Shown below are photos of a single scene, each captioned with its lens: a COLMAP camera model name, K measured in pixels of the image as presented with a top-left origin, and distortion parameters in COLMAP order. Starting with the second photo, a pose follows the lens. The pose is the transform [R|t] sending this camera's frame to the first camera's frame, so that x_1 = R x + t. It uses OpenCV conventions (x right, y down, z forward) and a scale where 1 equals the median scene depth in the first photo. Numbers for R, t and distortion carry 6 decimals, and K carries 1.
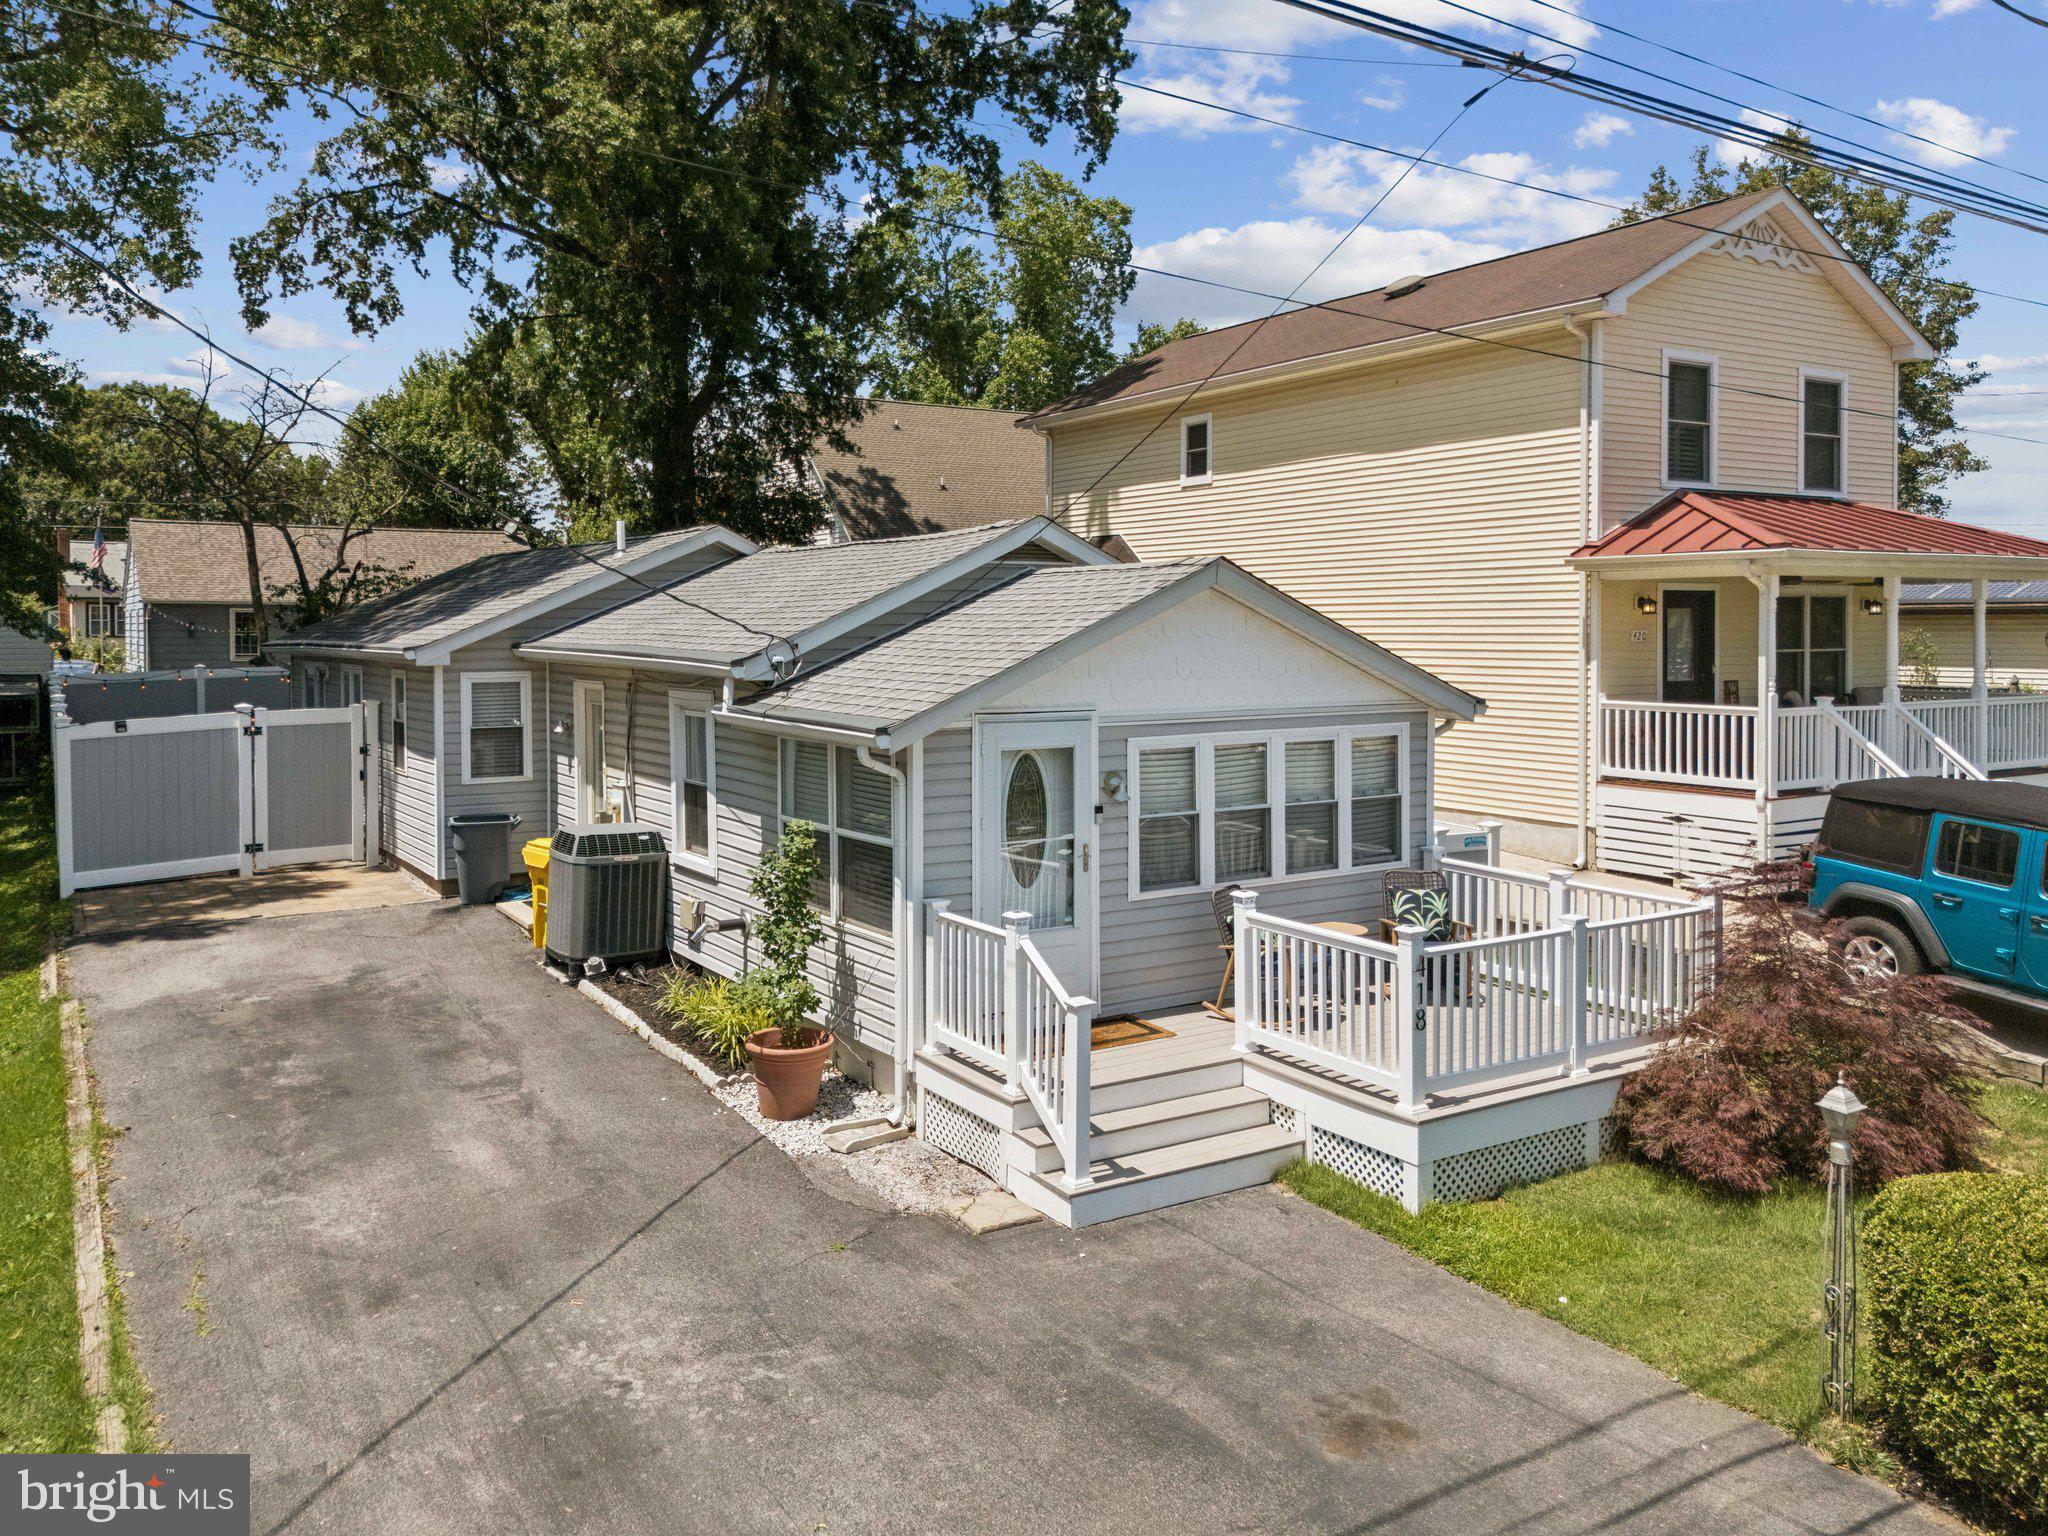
lens RADIAL K [[1582.3, 0, 1025.7], [0, 1582.3, 637.1], [0, 0, 1]] dist [0.037184, -0.001358]
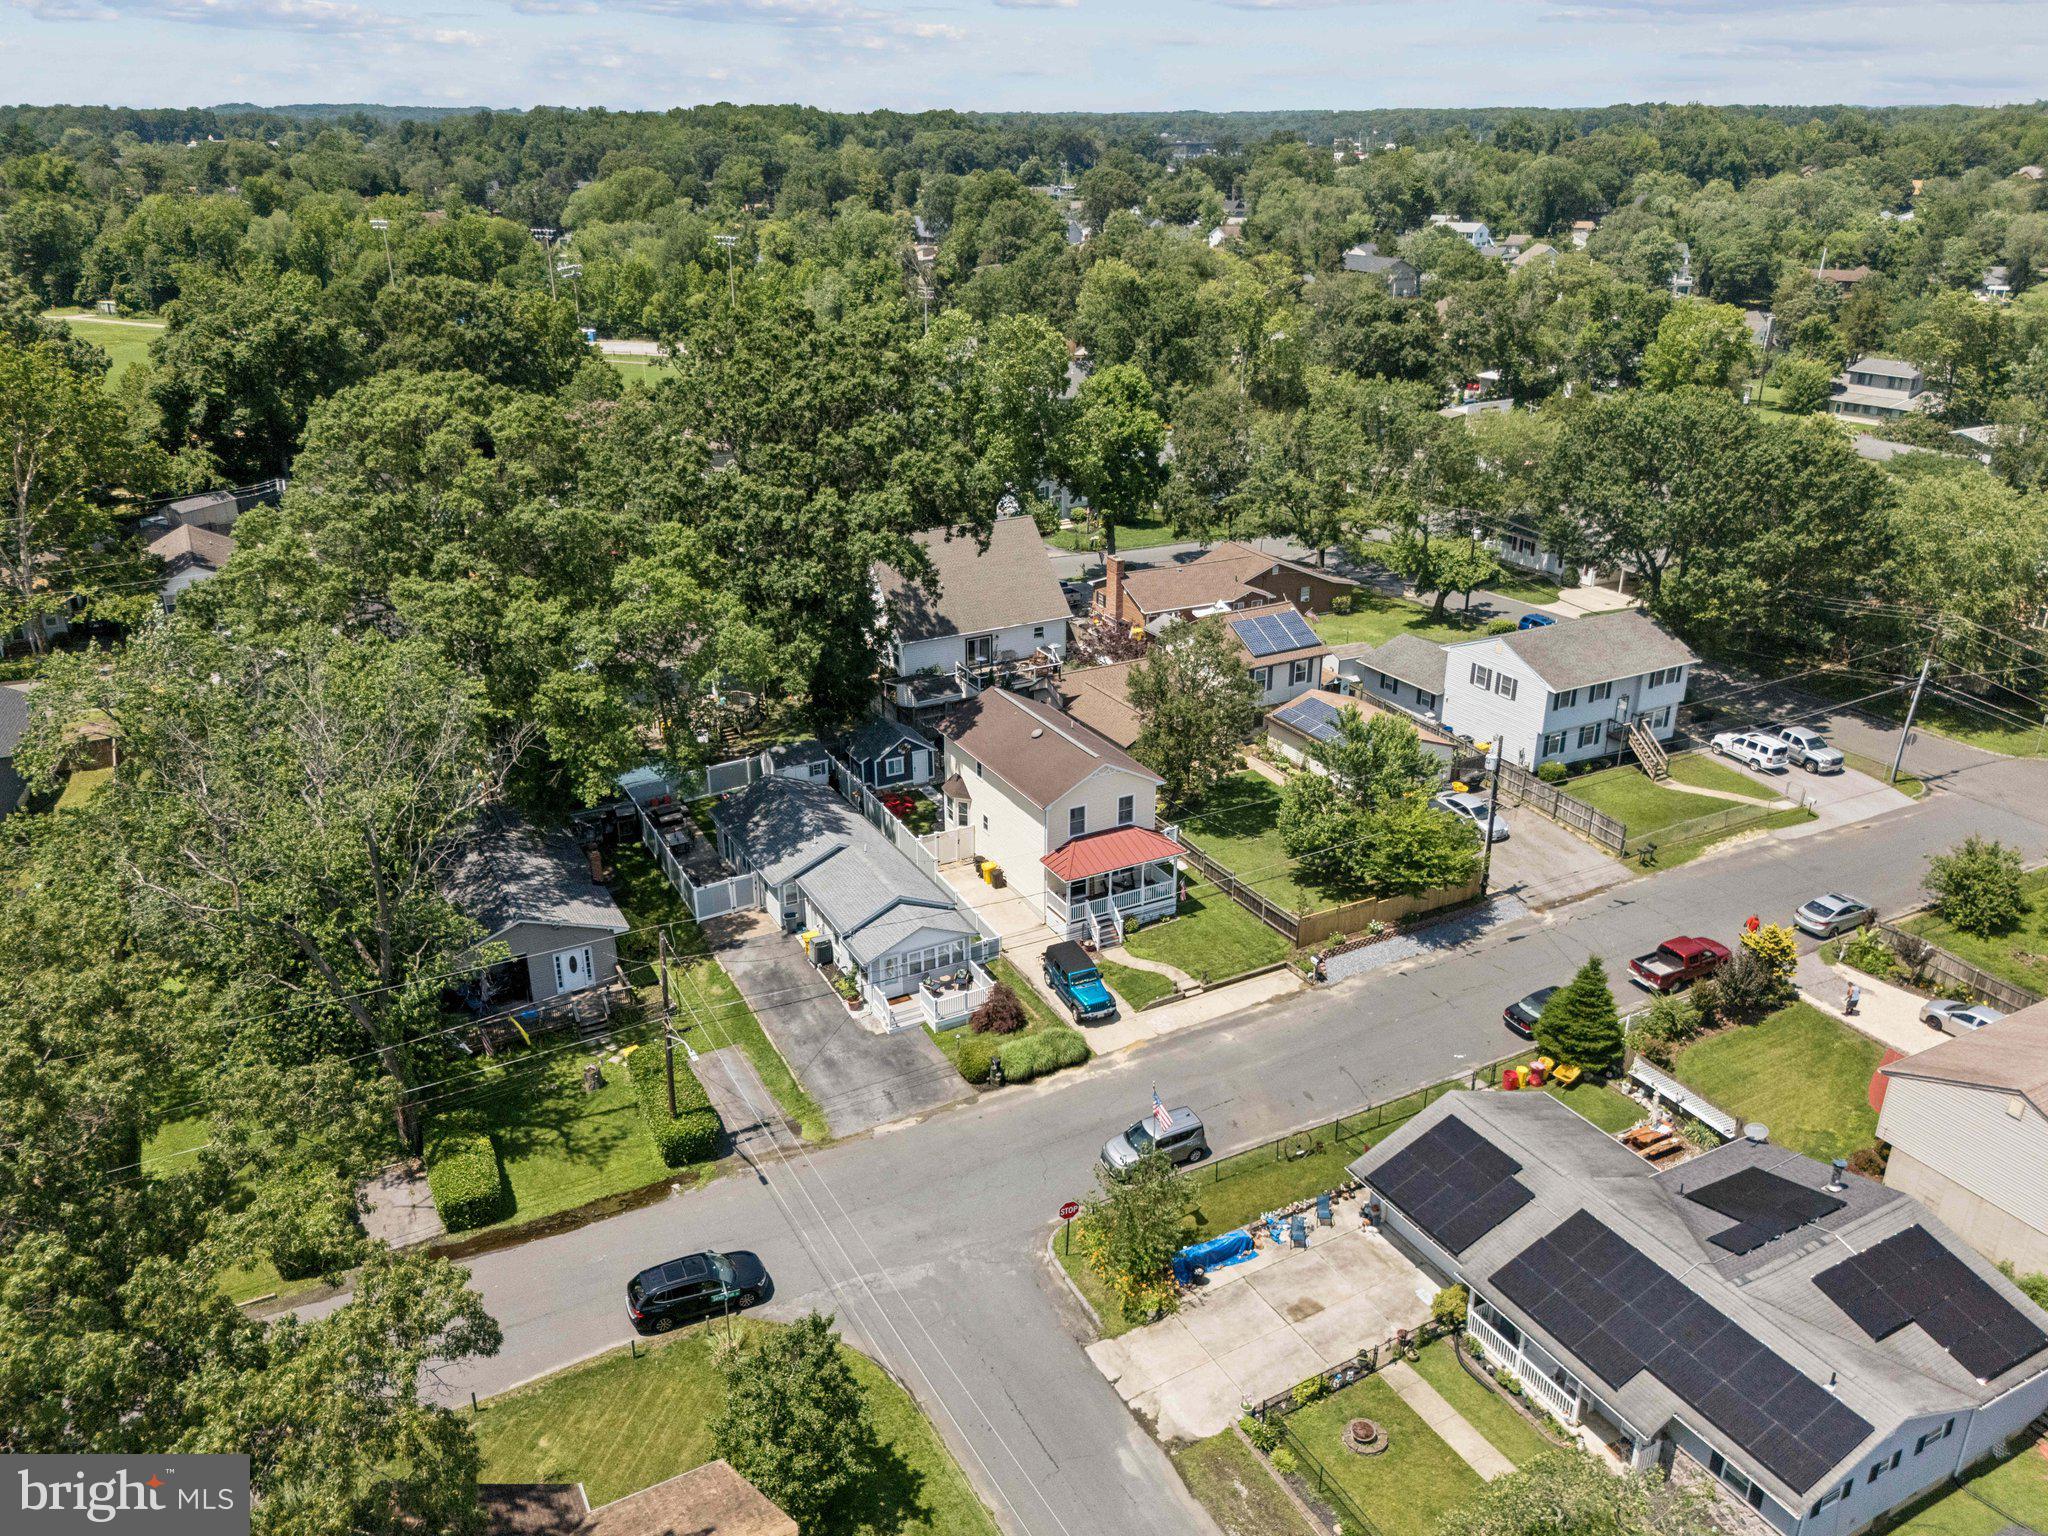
lens RADIAL K [[1525.2, 0, 1024.0], [0, 1525.2, 768.0], [0, 0, 1]] dist [0.066746, -0.057895]
pose [[0.996602, 0.028115, -0.077425, 0.975460], [0.003615, 0.924114, 0.382099, -2.920293], [0.082292, -0.381080, 0.920872, -4.215781]]
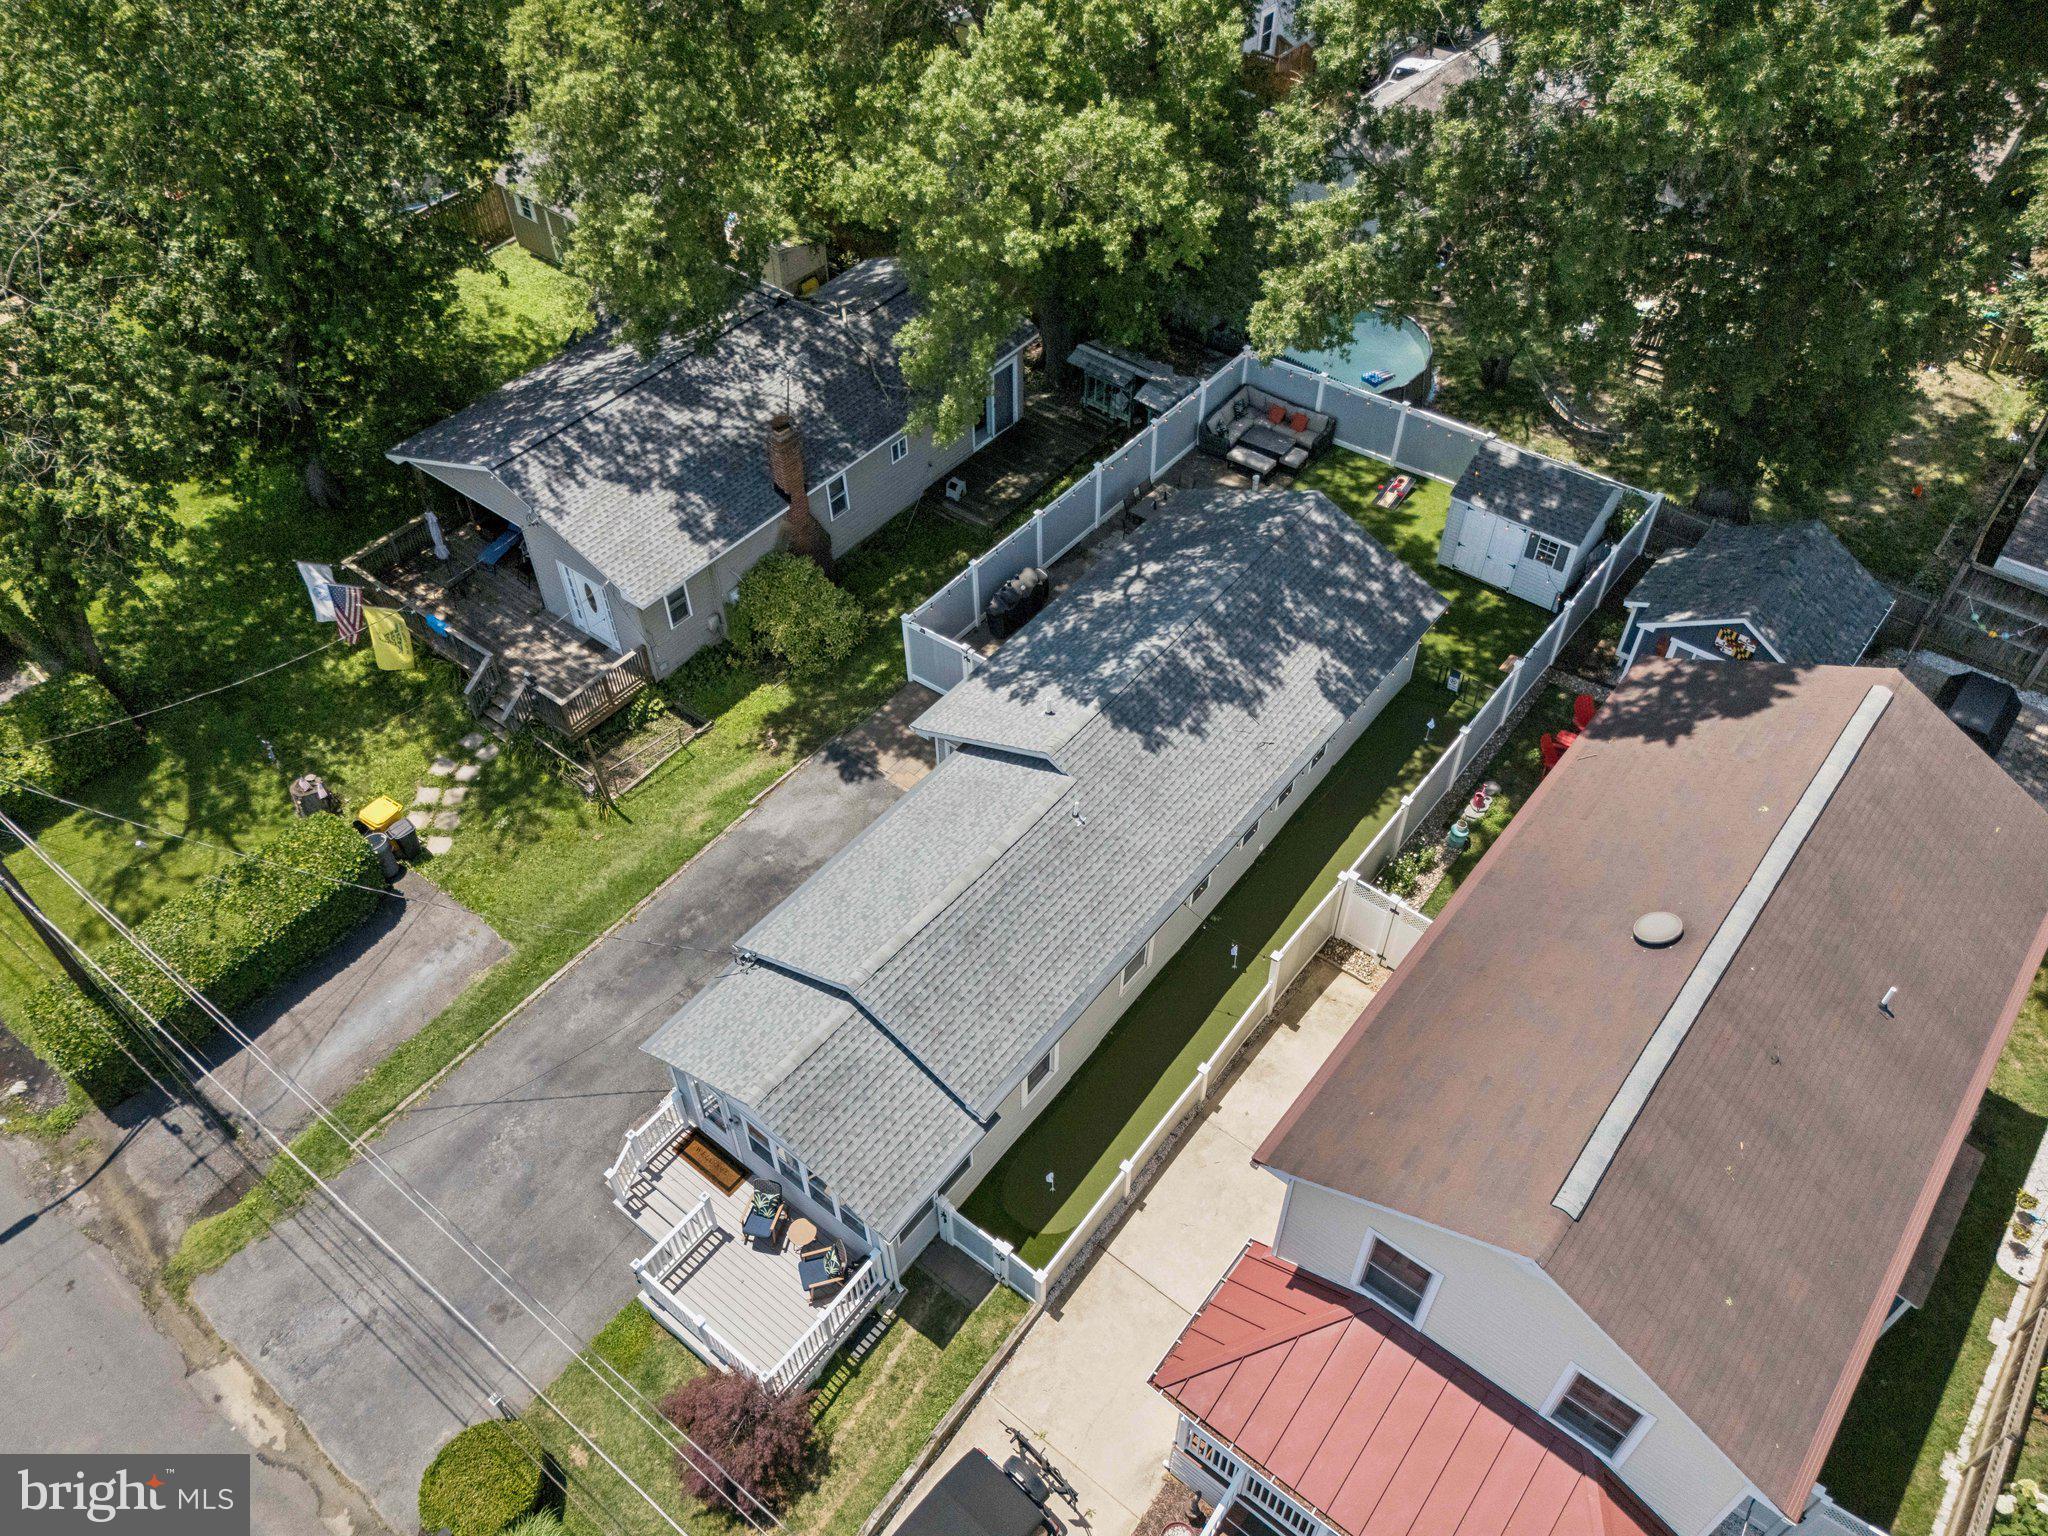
lens RADIAL K [[1525.2, 0, 1024.0], [0, 1525.2, 768.0], [0, 0, 1]] dist [0.066746, -0.057895]
pose [[0.323700, 0.689150, -0.648298, 1.322291], [-0.000725, 0.685370, 0.728195, -1.928183], [0.946159, -0.235247, 0.222354, 1.043580]]
